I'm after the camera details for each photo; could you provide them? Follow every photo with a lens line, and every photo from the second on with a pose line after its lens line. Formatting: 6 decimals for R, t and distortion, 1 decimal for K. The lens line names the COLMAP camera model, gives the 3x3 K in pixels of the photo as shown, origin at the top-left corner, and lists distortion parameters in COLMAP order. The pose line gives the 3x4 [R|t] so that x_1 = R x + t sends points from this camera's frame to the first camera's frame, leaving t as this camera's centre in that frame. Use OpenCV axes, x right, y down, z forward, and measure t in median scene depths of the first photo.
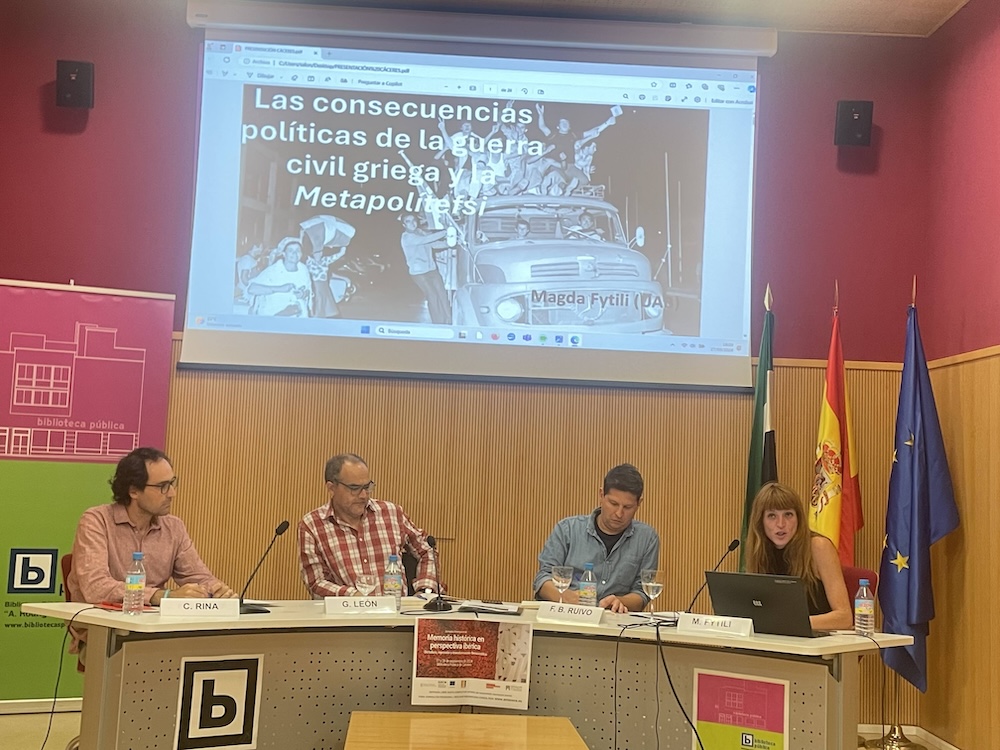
lens RADIAL K [[1250.9, 0, 500.0], [0, 1250.9, 375.0], [0, 0, 1]] dist [0.092111, -0.007577]
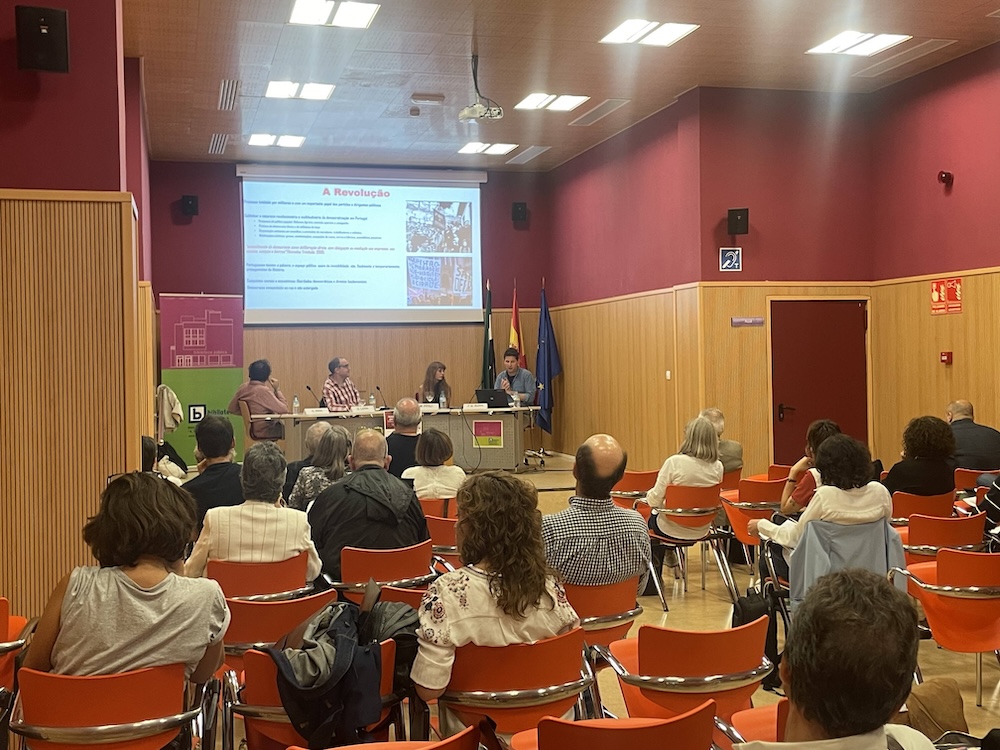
lens RADIAL K [[1155.2, 0, 500.0], [0, 1155.2, 375.0], [0, 0, 1]] dist [0.144984, 0.000409]
pose [[0.971957, -0.062714, 0.226642, -0.307341], [0.041373, 0.994354, 0.097716, -0.113646], [-0.231490, -0.085599, 0.969064, -1.293800]]
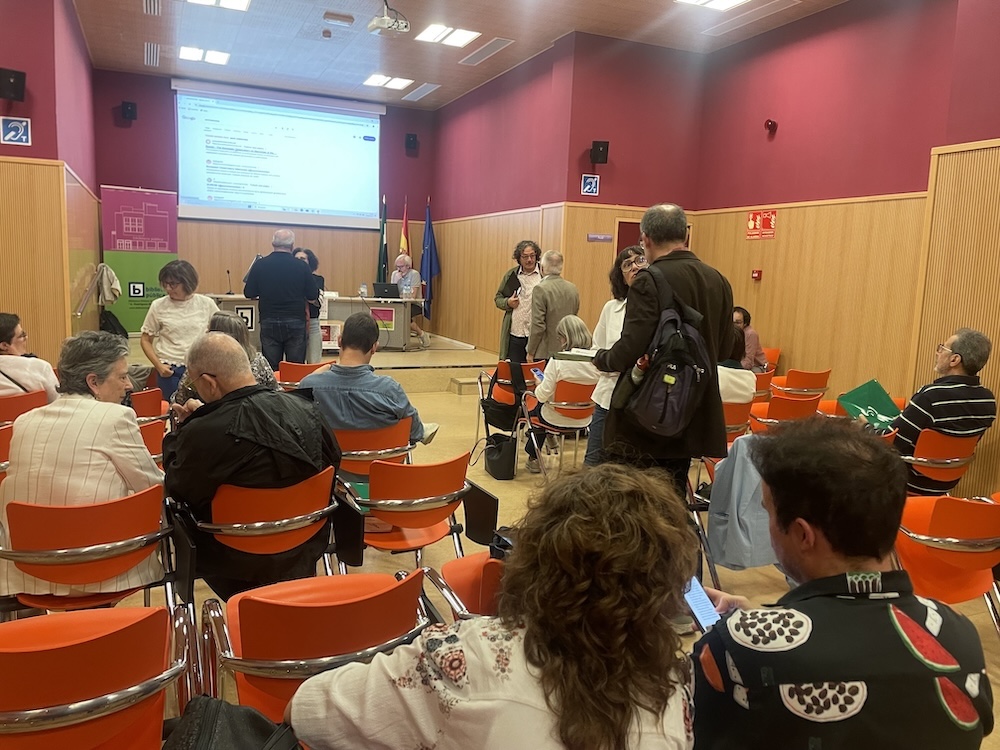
lens RADIAL K [[749.7, 0, 500.0], [0, 749.7, 375.0], [0, 0, 1]] dist [0.081469, -0.100219]
pose [[0.928133, -0.060406, 0.367316, -0.247089], [-0.025665, 0.974014, 0.225028, -0.070132], [-0.371364, -0.218283, 0.902464, -0.937632]]
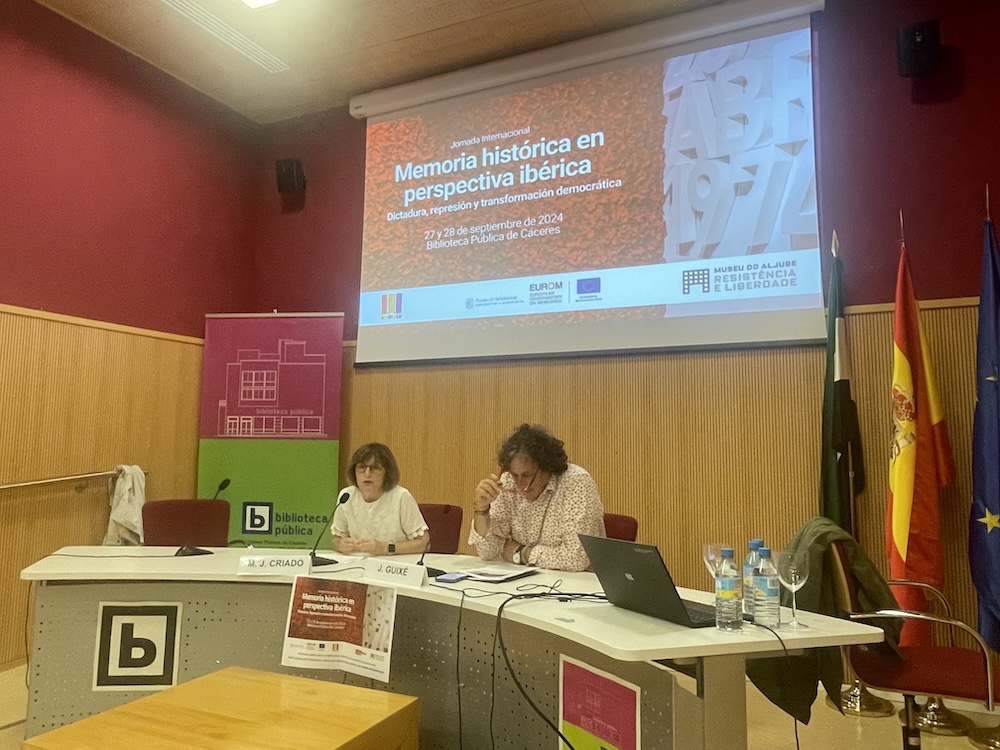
lens RADIAL K [[734.2, 0, 500.0], [0, 734.2, 375.0], [0, 0, 1]] dist [-0.002247, 0.000063]
pose [[0.883642, -0.078484, -0.461537, 0.255260], [0.062612, 0.996803, -0.049630, 0.054322], [0.463957, 0.014957, 0.885732, 0.405948]]
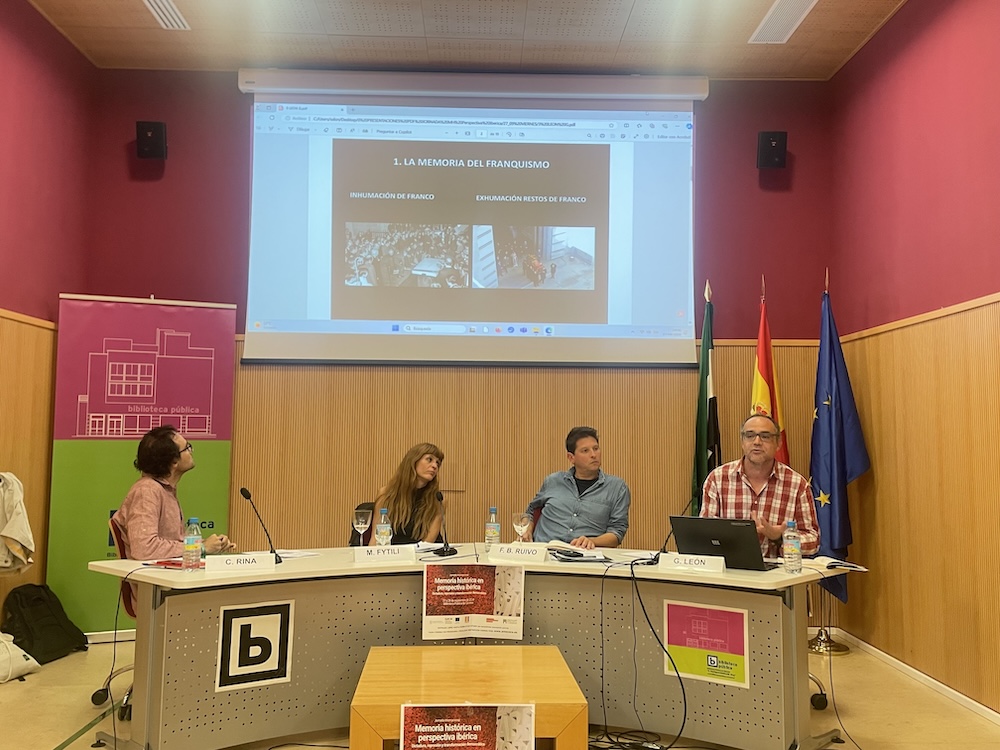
lens RADIAL K [[857.4, 0, 500.0], [0, 857.4, 375.0], [0, 0, 1]] dist [0.077680, -0.005586]
pose [[0.999403, -0.032973, -0.010333, 0.012644], [0.033032, 0.999438, 0.005645, 0.010942], [0.010141, -0.005983, 0.999931, 0.144414]]
